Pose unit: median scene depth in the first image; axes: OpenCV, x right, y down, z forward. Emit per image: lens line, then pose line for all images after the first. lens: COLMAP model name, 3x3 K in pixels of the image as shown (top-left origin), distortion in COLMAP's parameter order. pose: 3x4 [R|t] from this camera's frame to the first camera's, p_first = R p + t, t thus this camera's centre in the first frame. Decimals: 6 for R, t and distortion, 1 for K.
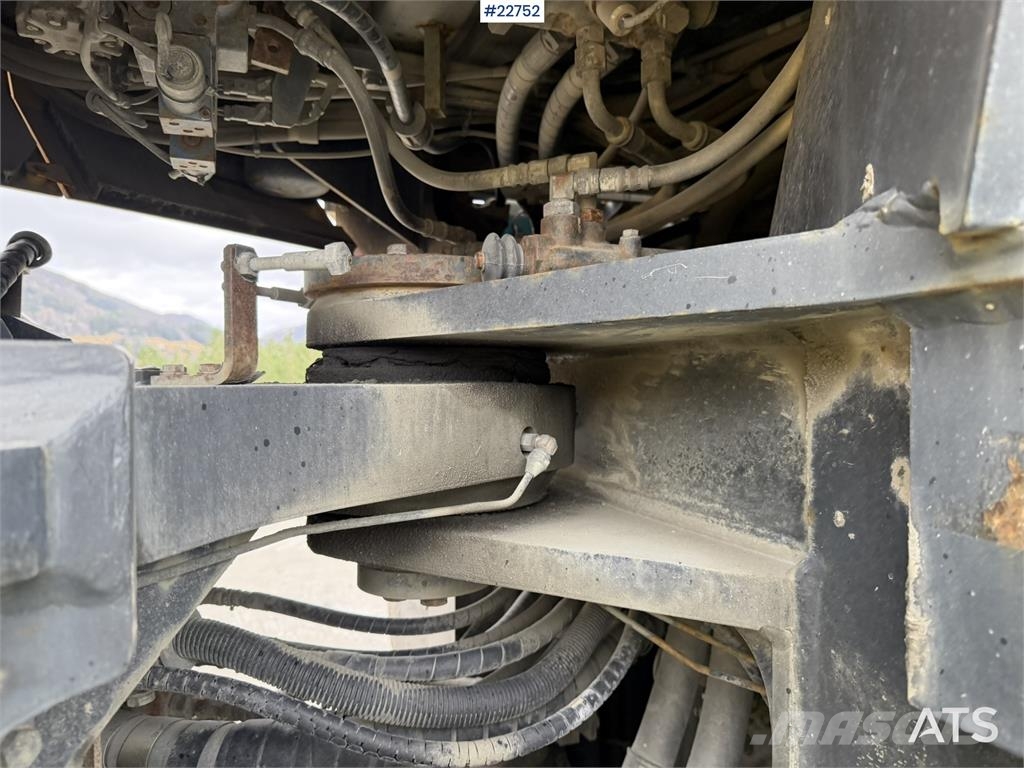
lens RADIAL K [[713.1, 0, 517.1], [0, 713.1, 385.2], [0, 0, 1]] dist [0.130713, -0.224951]
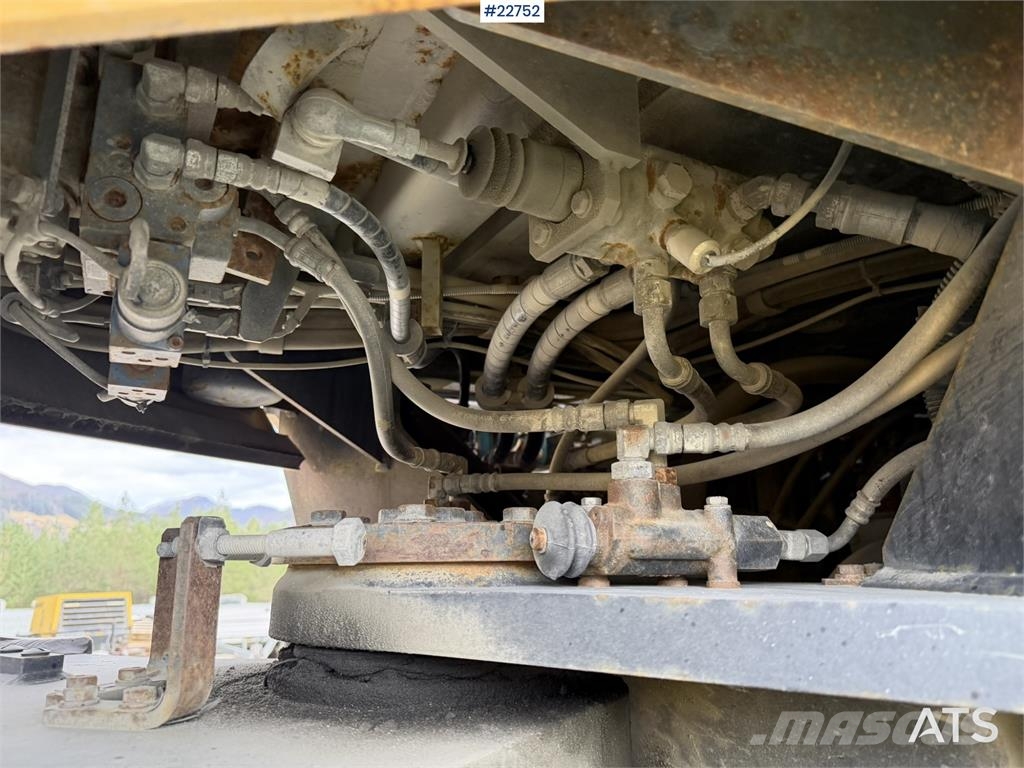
lens RADIAL K [[732.5, 0, 543.7], [0, 732.5, 414.8], [0, 0, 1]] dist [0.099473, -0.172063]
pose [[0.989880, 0.027371, 0.139241, -0.138562], [0.002775, 0.977301, -0.211839, -0.120901], [-0.141879, 0.210082, 0.967334, 0.196046]]
